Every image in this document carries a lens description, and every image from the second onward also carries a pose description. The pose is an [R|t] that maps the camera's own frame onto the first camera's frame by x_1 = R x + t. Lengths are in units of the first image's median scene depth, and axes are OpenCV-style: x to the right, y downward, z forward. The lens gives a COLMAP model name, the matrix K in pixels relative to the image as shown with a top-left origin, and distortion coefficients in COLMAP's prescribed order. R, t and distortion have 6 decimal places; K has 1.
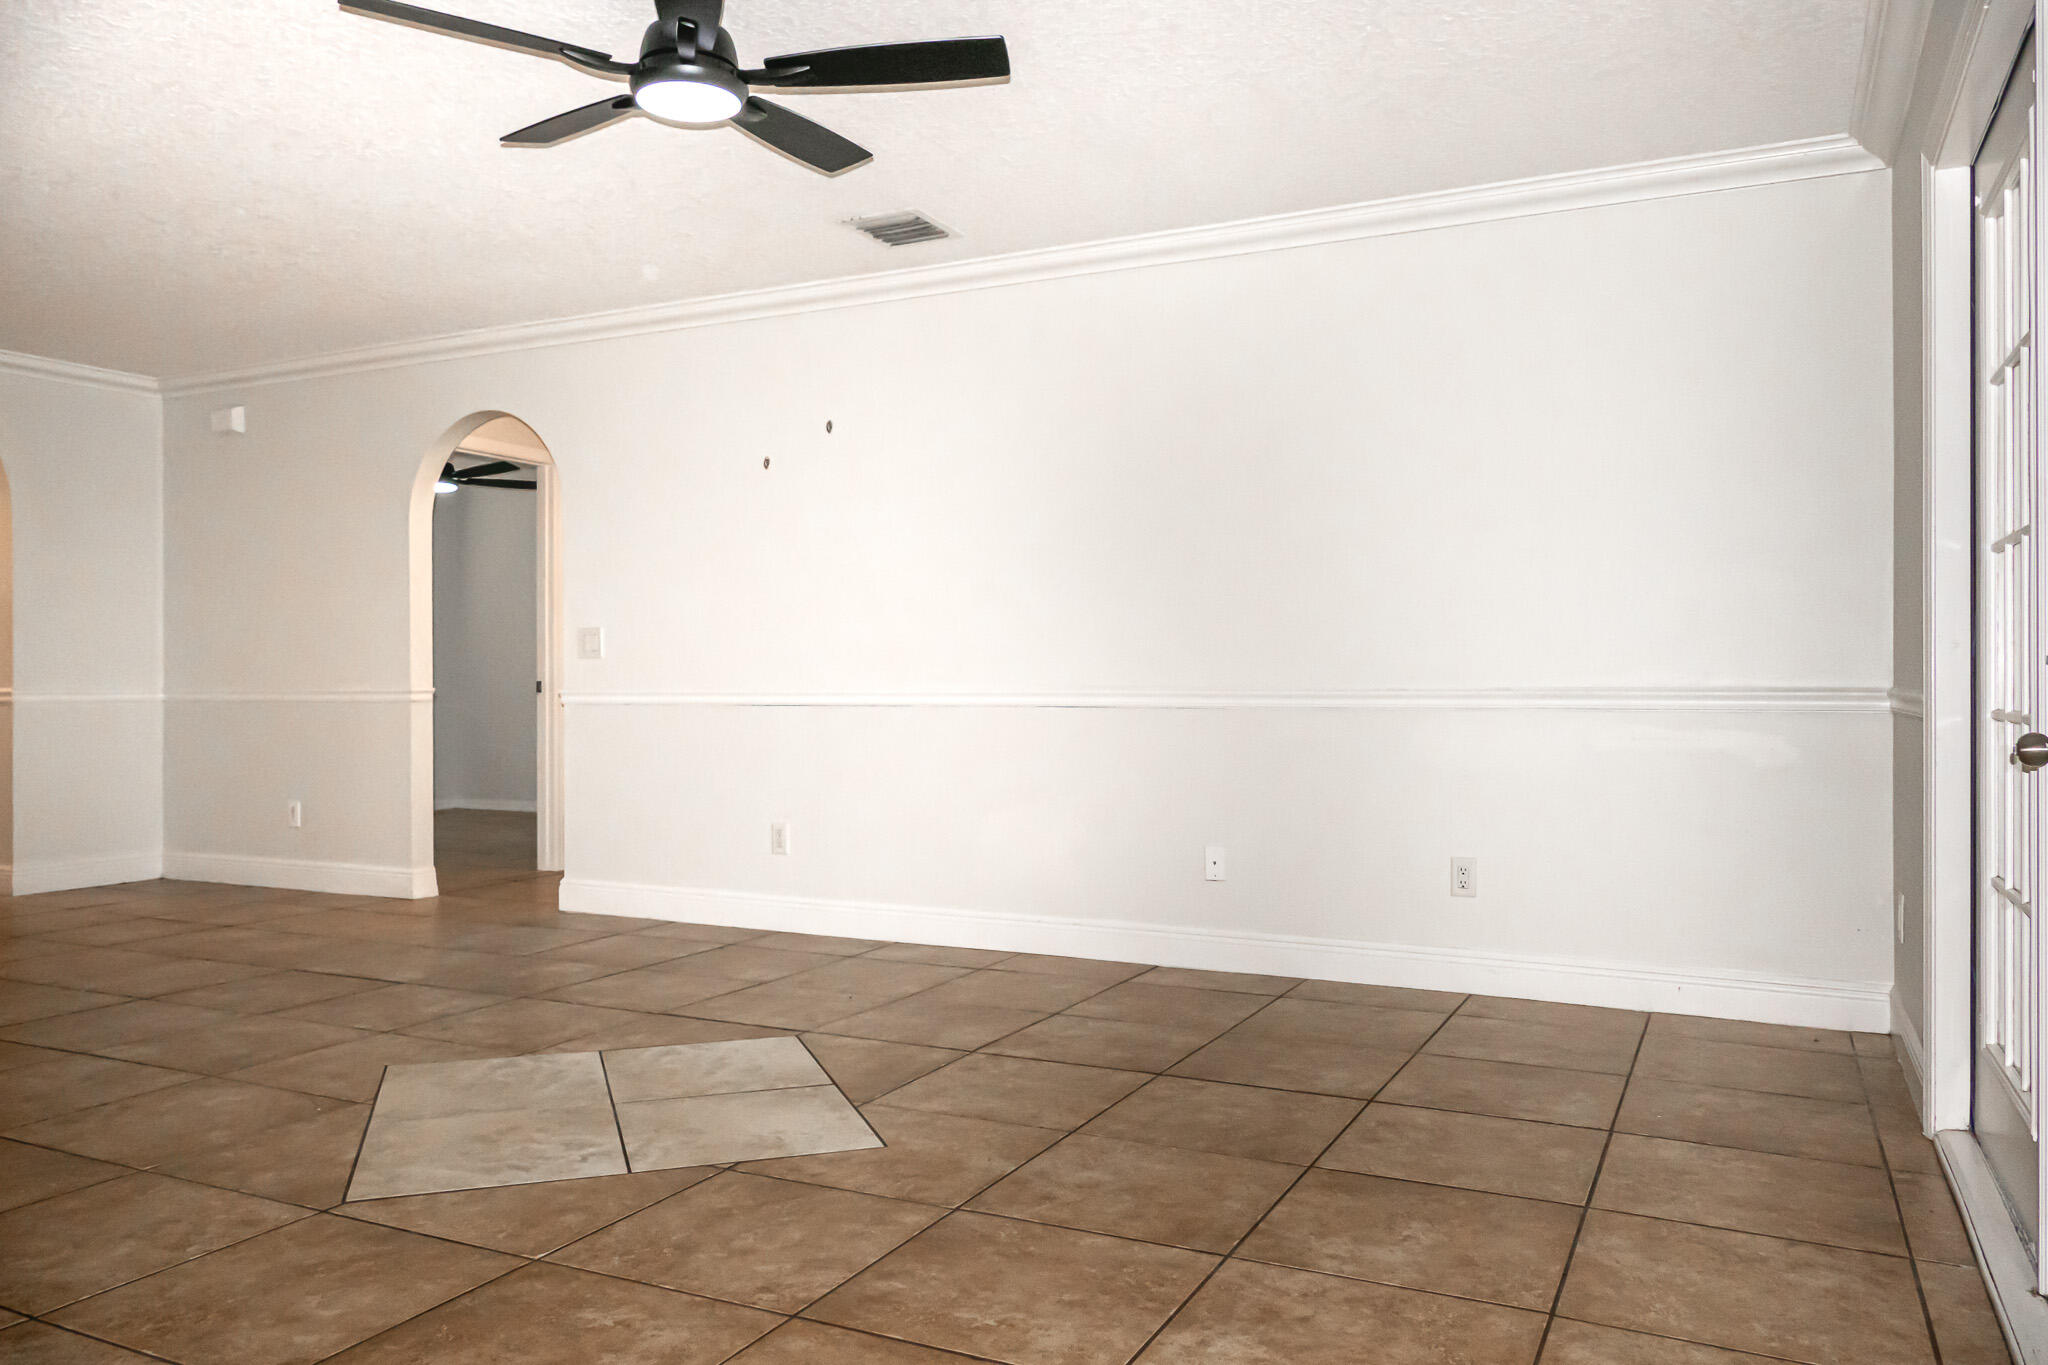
lens RADIAL K [[1513.4, 0, 1024.0], [0, 1513.4, 682.5], [0, 0, 1]] dist [-0.013809, 0.001410]
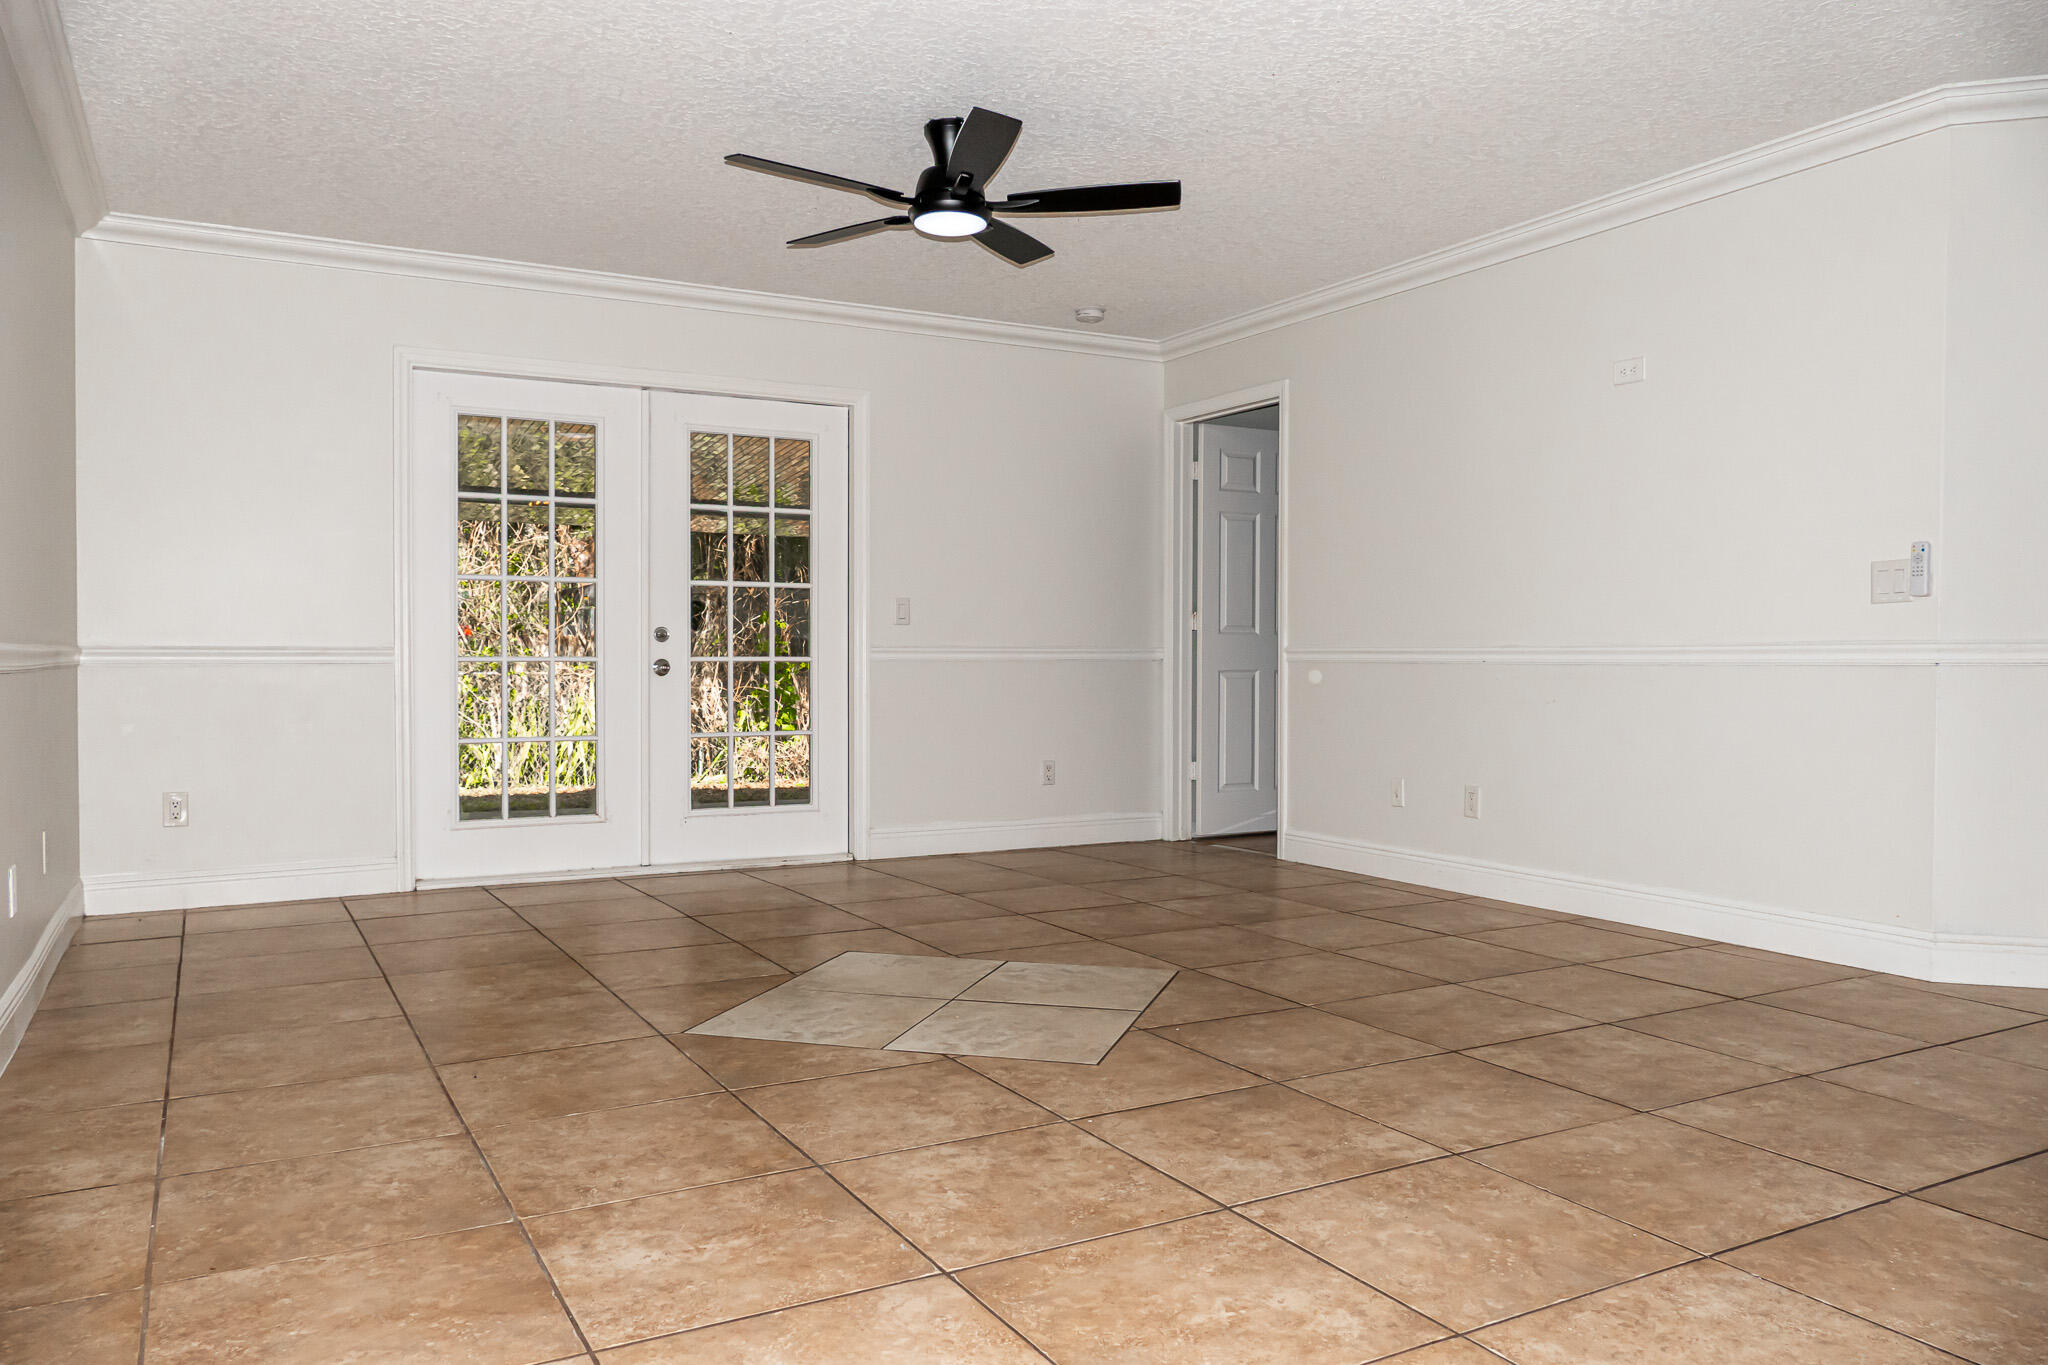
lens RADIAL K [[1473.6, 0, 1028.1], [0, 1473.6, 645.8], [0, 0, 1]] dist [0.000561, 0.001780]
pose [[-0.820745, 0.005282, 0.571271, -1.036639], [0.003186, 0.999984, -0.004669, 0.012950], [-0.571286, -0.002012, -0.820748, 2.029092]]
